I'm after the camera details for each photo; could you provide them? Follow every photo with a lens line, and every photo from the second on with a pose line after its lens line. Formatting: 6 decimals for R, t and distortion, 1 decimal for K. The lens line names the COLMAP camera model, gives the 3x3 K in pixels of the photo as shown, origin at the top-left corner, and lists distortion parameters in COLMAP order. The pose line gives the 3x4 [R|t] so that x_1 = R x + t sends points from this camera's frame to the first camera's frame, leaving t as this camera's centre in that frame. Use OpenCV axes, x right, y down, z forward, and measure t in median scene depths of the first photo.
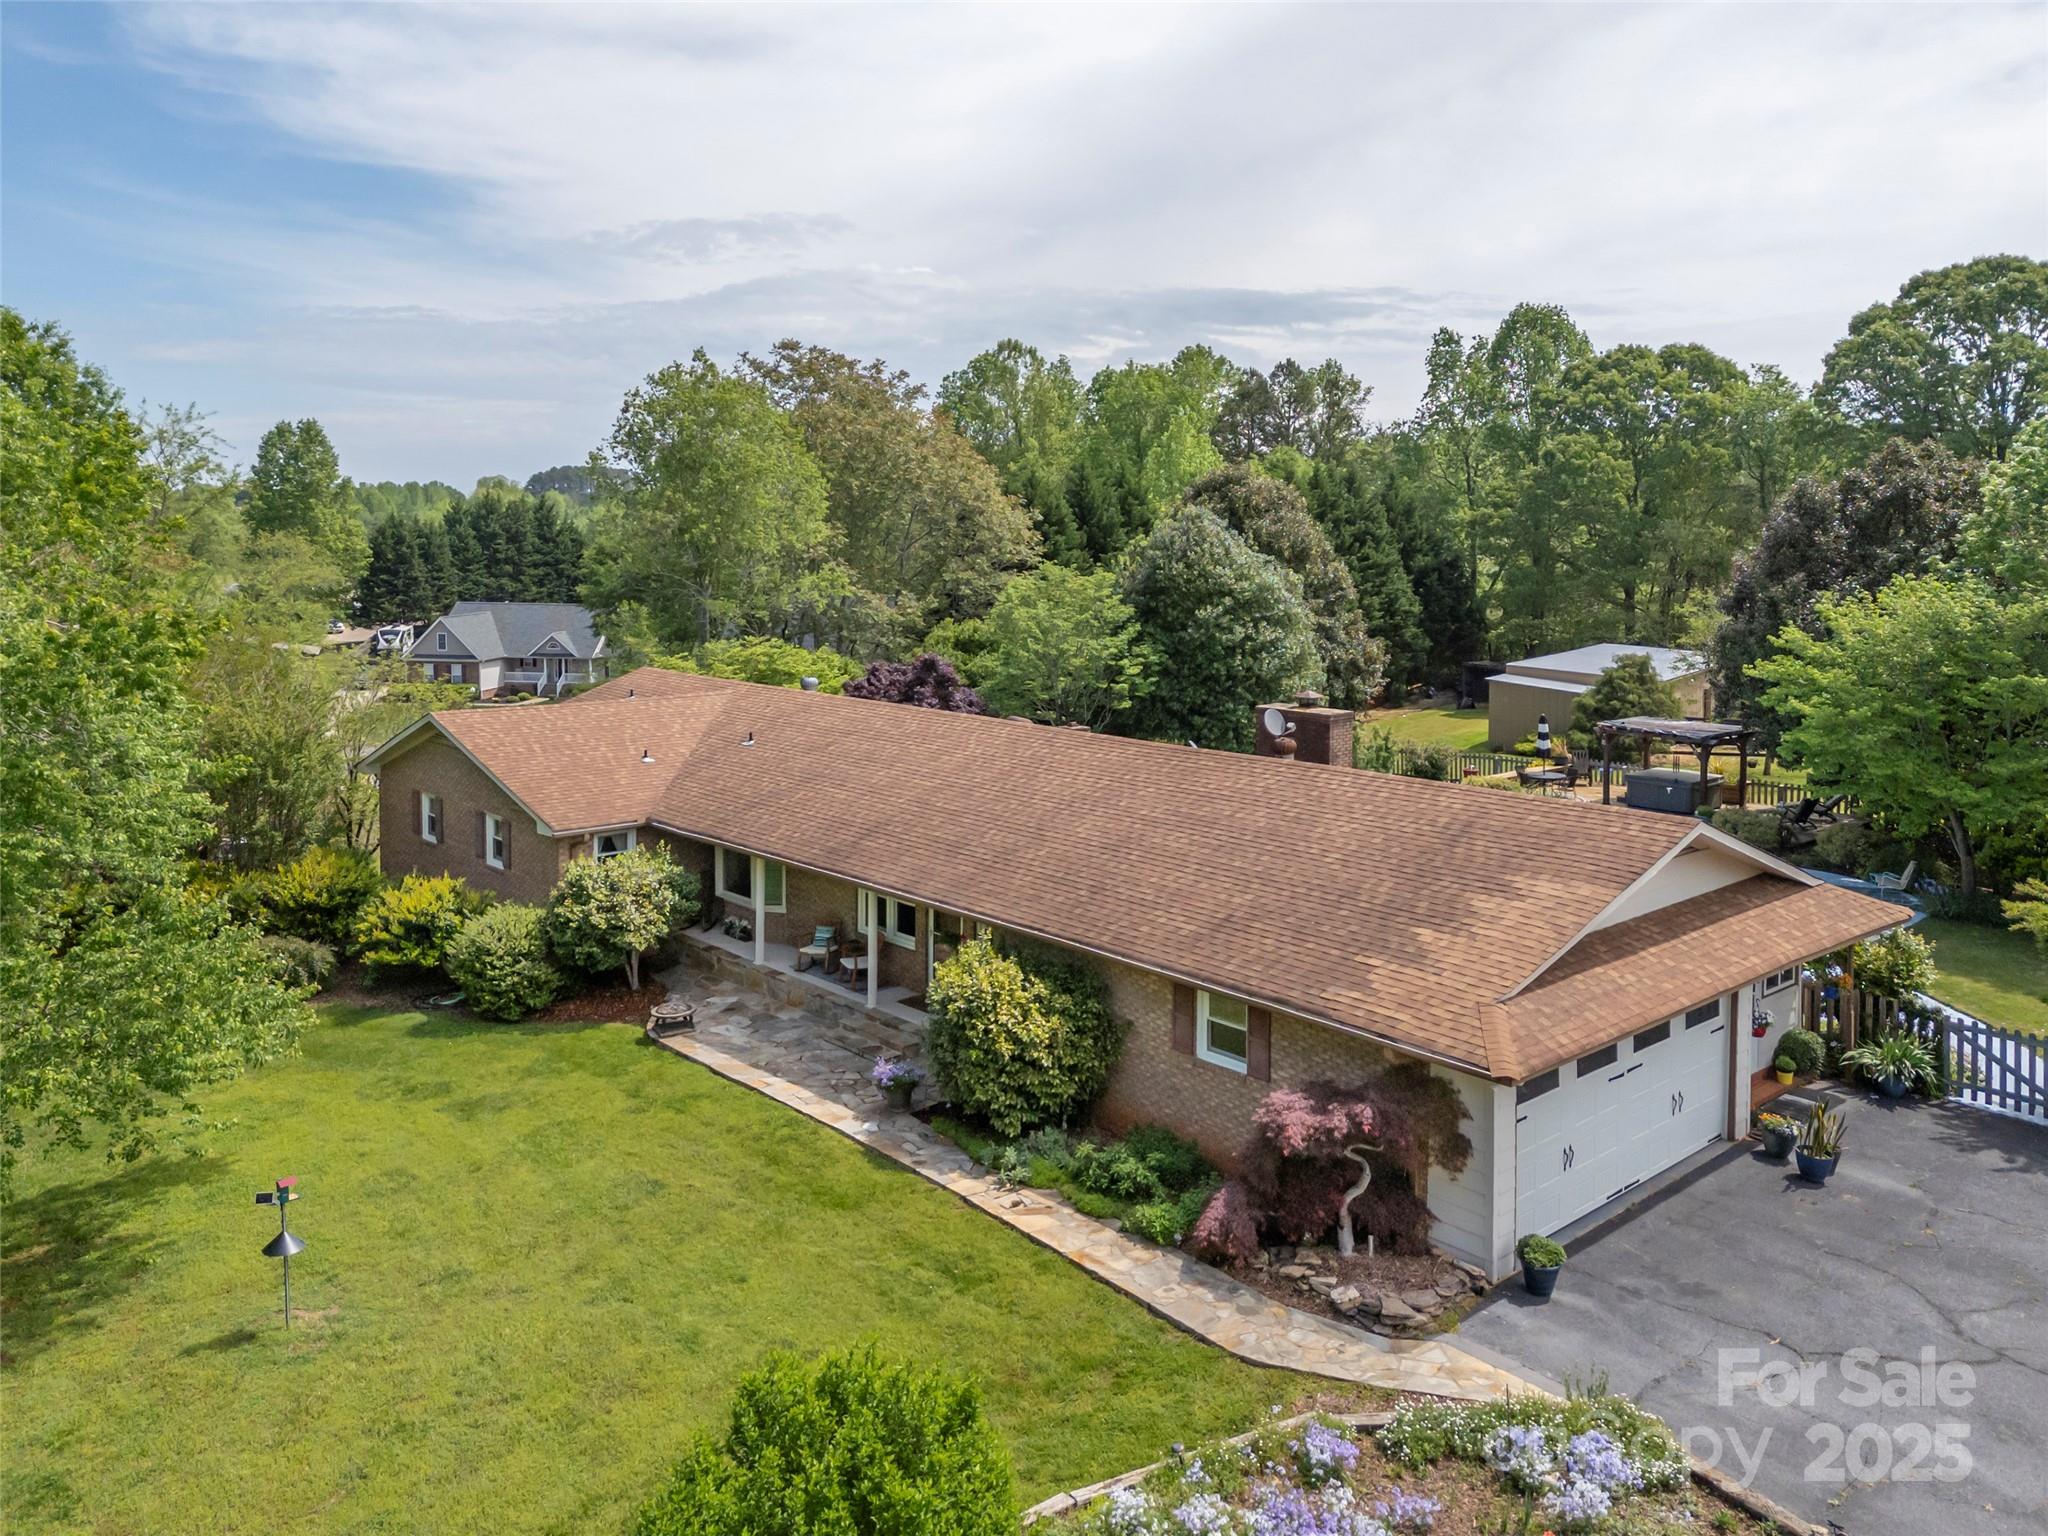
lens RADIAL K [[1506.6, 0, 1164.9], [0, 1506.6, 793.4], [0, 0, 1]] dist [0.055314, -0.004654]
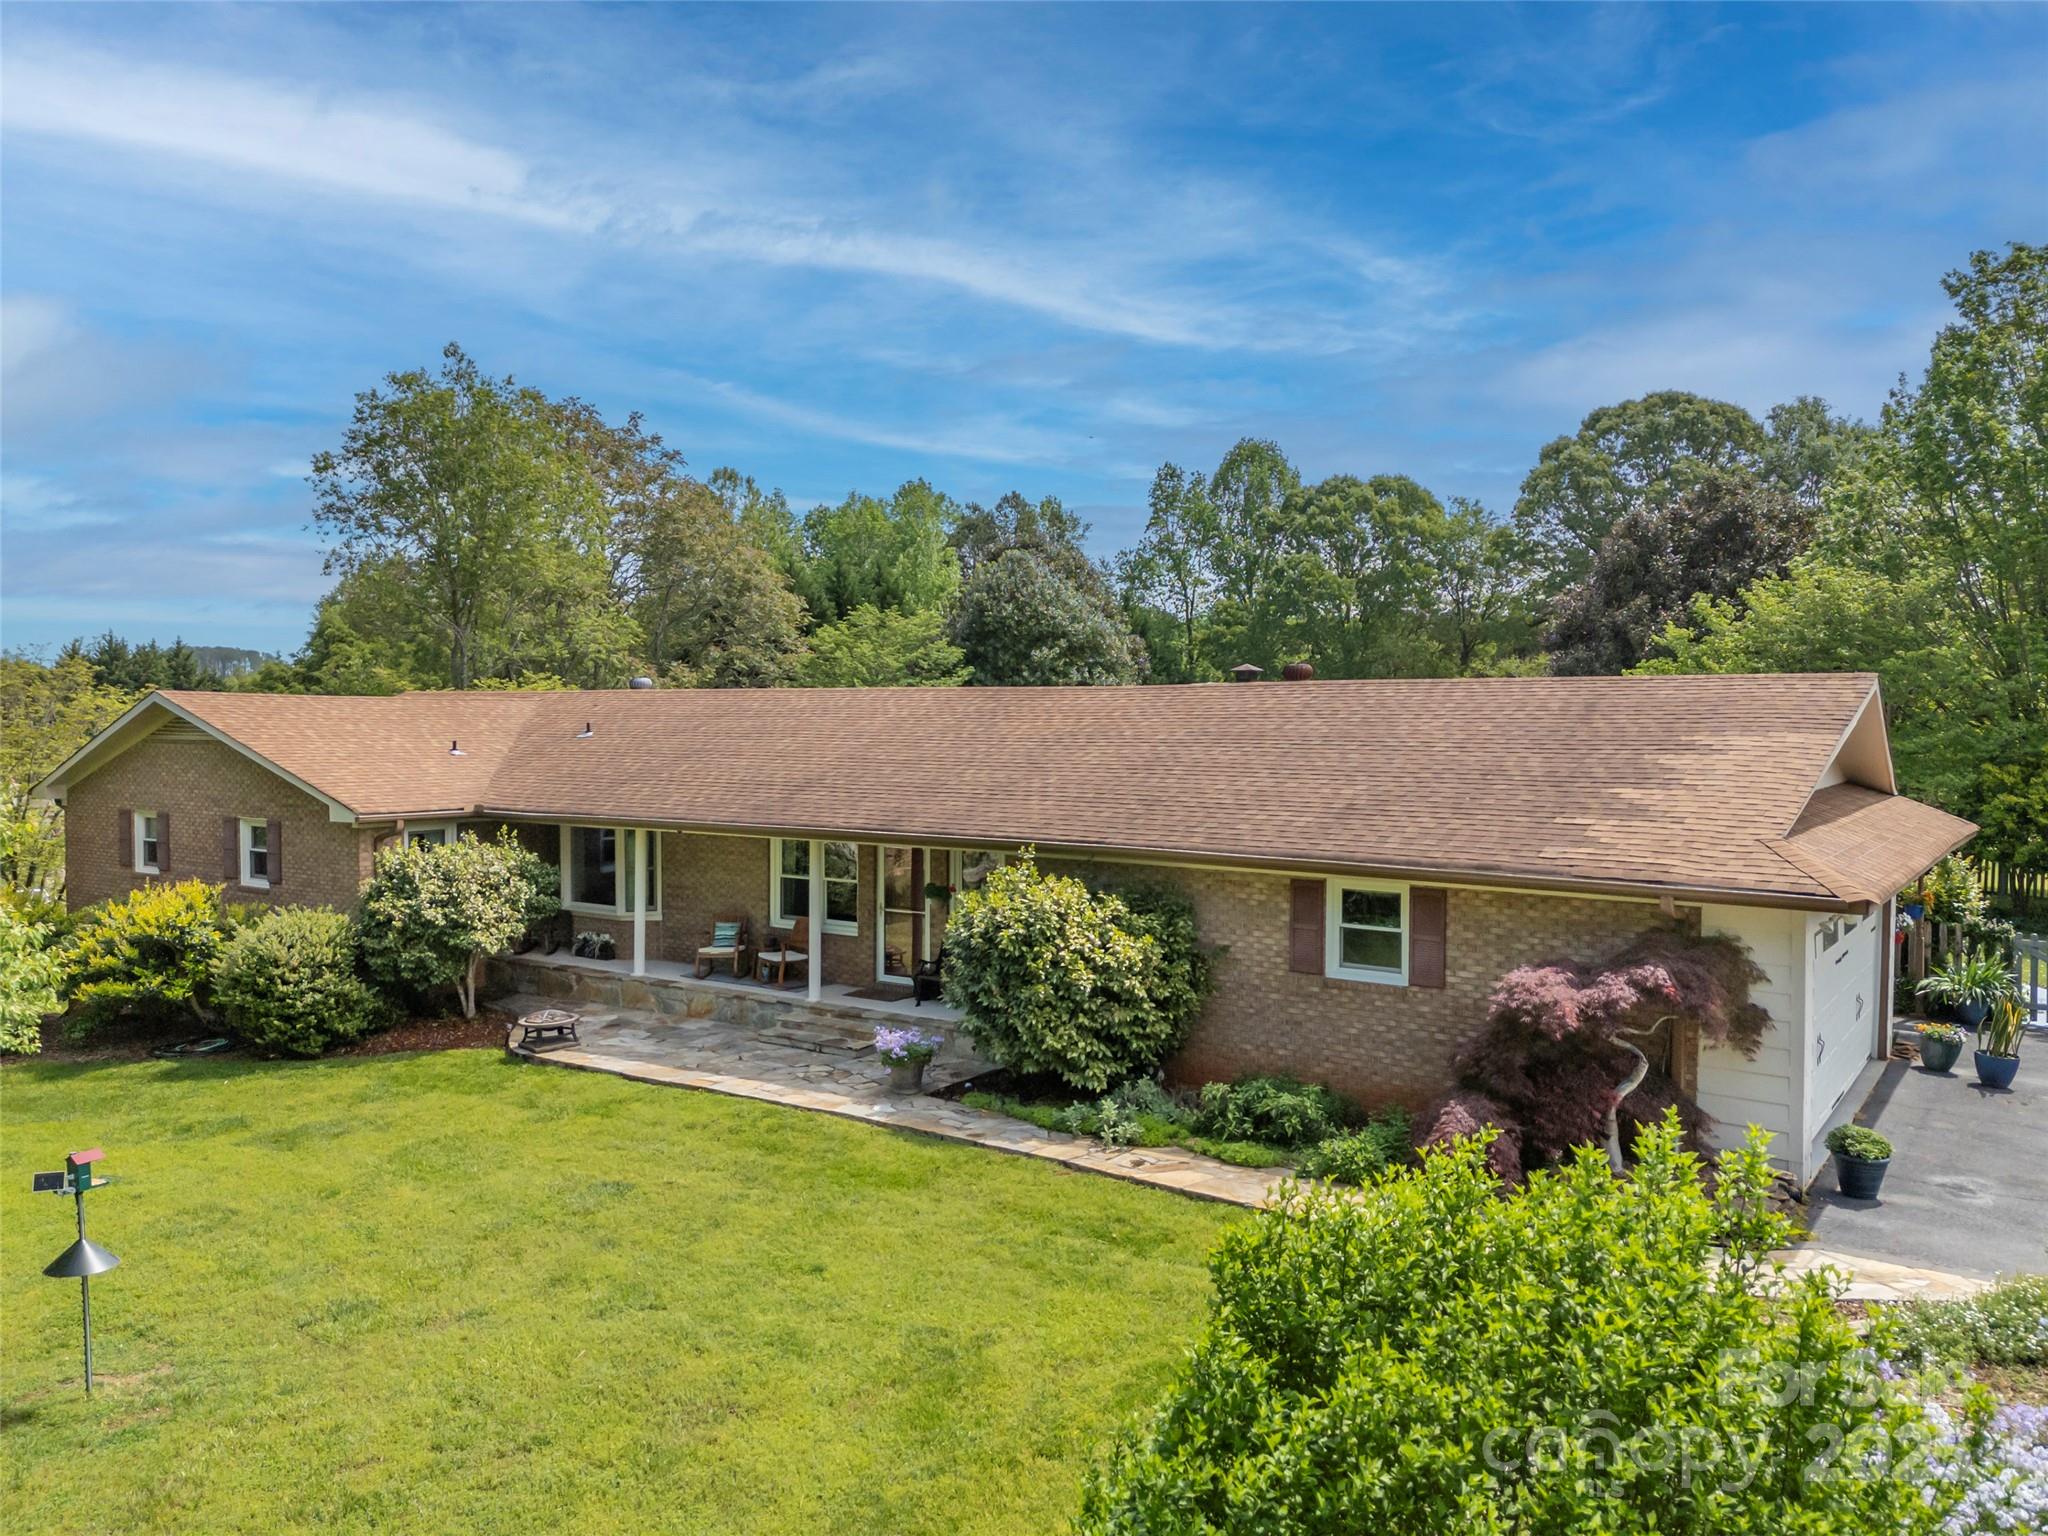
lens RADIAL K [[1445.0, 0, 1160.7], [0, 1445.0, 879.7], [0, 0, 1]] dist [0.065817, -0.018494]
pose [[0.979673, -0.034478, 0.197617, -0.162007], [0.042689, 0.998386, -0.037445, 0.112481], [-0.196007, 0.045120, 0.979564, 0.200336]]
